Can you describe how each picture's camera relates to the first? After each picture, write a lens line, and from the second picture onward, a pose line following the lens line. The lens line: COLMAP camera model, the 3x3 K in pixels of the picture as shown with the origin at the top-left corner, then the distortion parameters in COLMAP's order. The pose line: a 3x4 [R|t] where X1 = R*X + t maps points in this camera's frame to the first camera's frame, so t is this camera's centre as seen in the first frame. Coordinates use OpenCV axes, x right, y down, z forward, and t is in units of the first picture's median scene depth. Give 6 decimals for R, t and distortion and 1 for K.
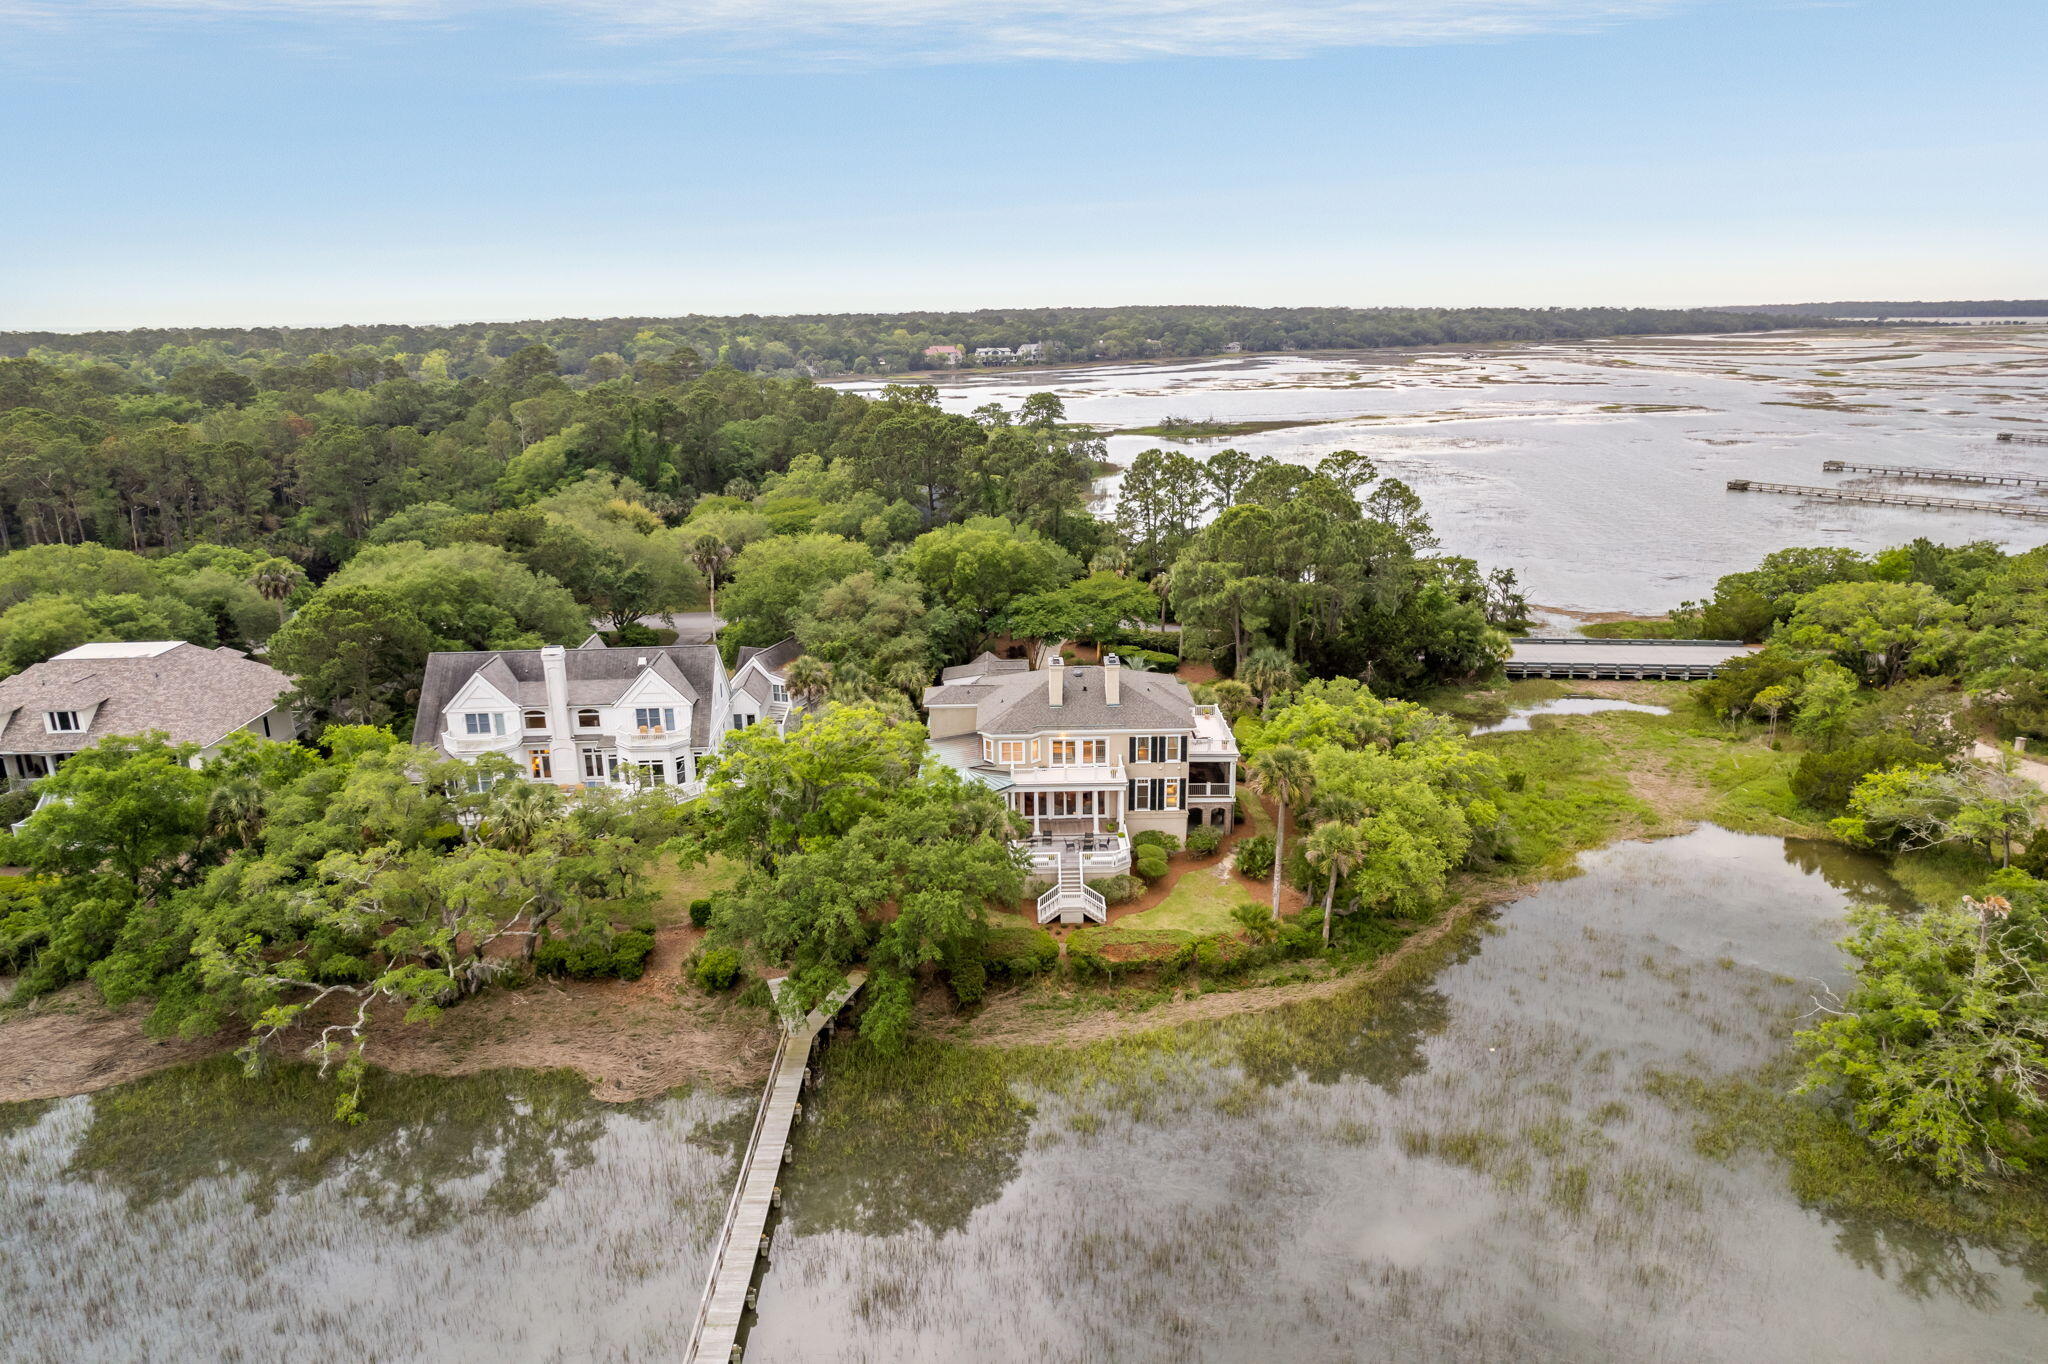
lens RADIAL K [[1273.2, 0, 1024.0], [0, 1273.2, 682.0], [0, 0, 1]] dist [-0.083440, 0.061398]
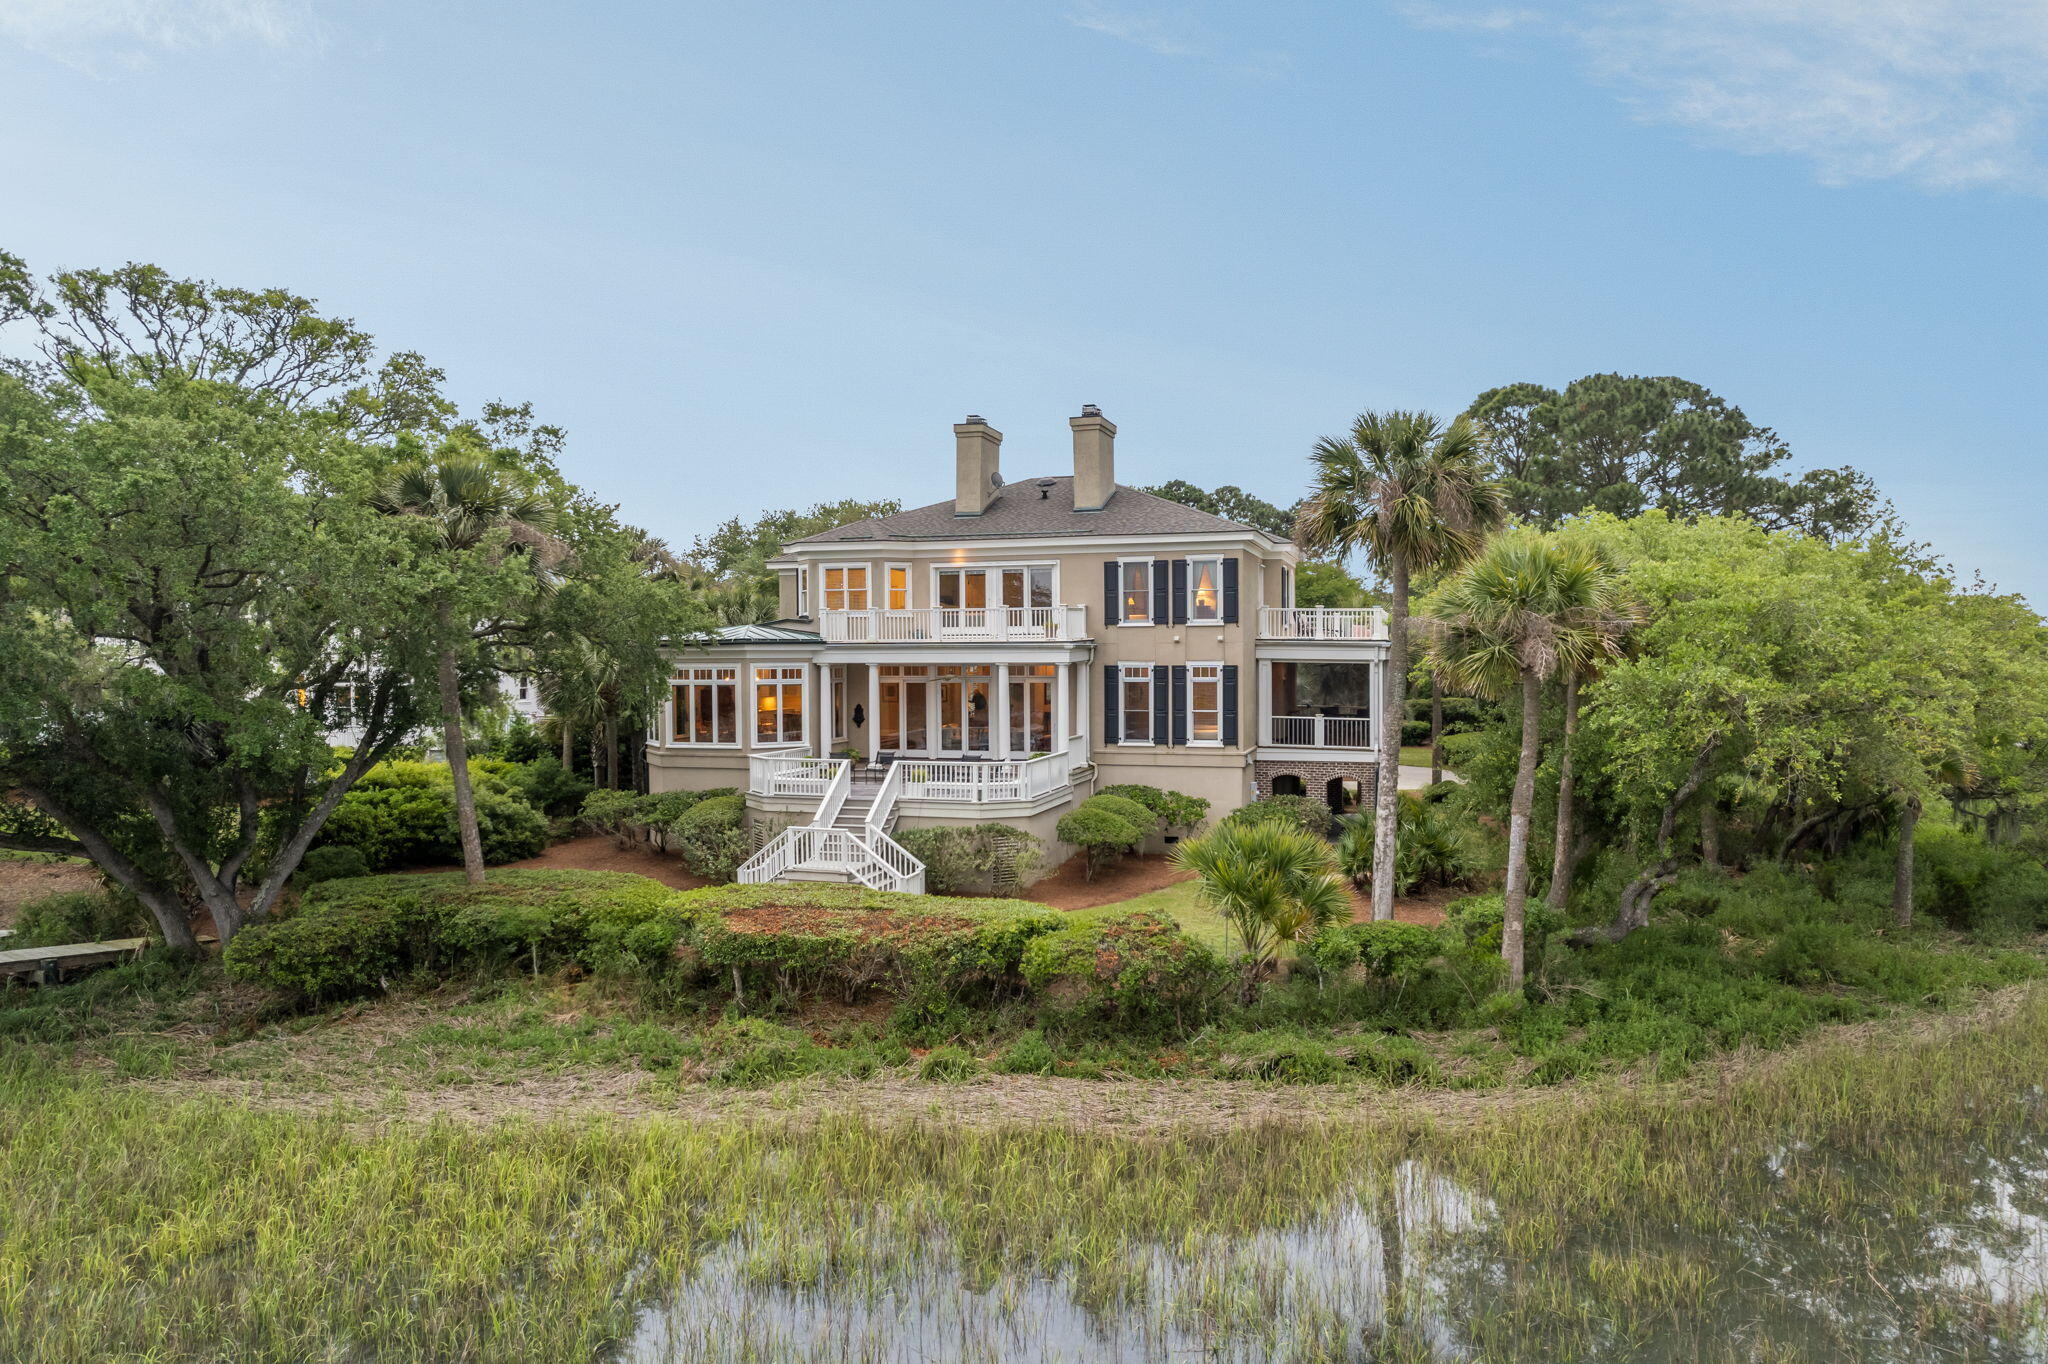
lens RADIAL K [[1305.5, 0, 1024.0], [0, 1305.5, 682.0], [0, 0, 1]] dist [-0.080367, 0.070910]
pose [[0.952527, 0.013511, -0.304153, 0.149347], [-0.089392, 0.967393, -0.236981, 0.147585], [0.291034, 0.252920, 0.922676, 0.458795]]
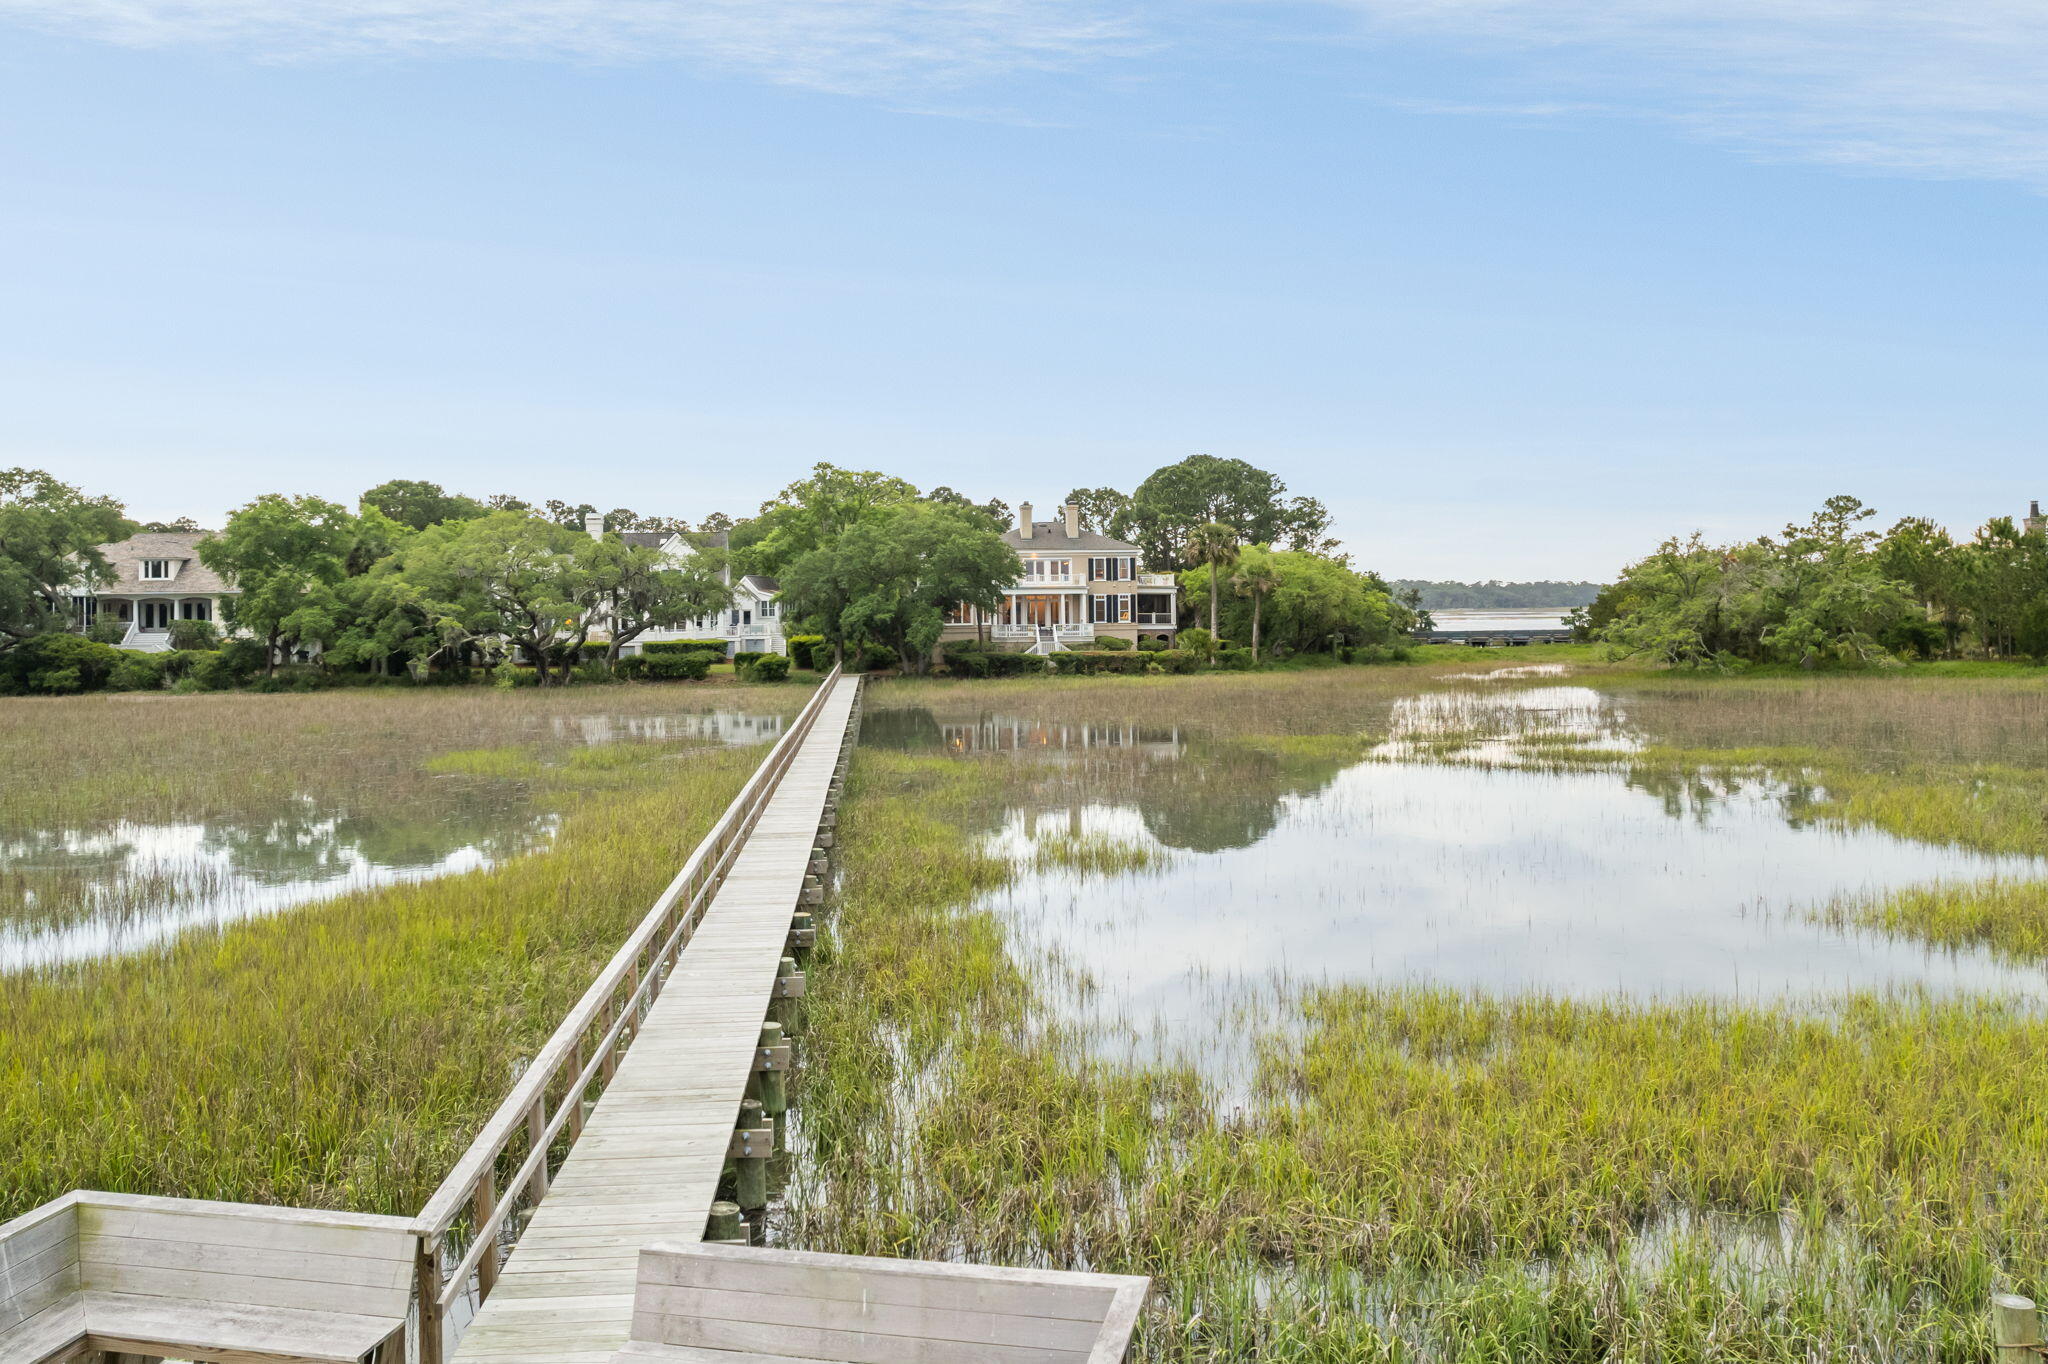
lens RADIAL K [[1505.4, 0, 1024.0], [0, 1505.4, 682.0], [0, 0, 1]] dist [-0.048395, -0.000524]
pose [[0.996810, -0.007047, 0.079501, -0.072963], [0.025053, 0.973373, -0.227852, 0.376736], [-0.075779, 0.229117, 0.970445, -0.287132]]
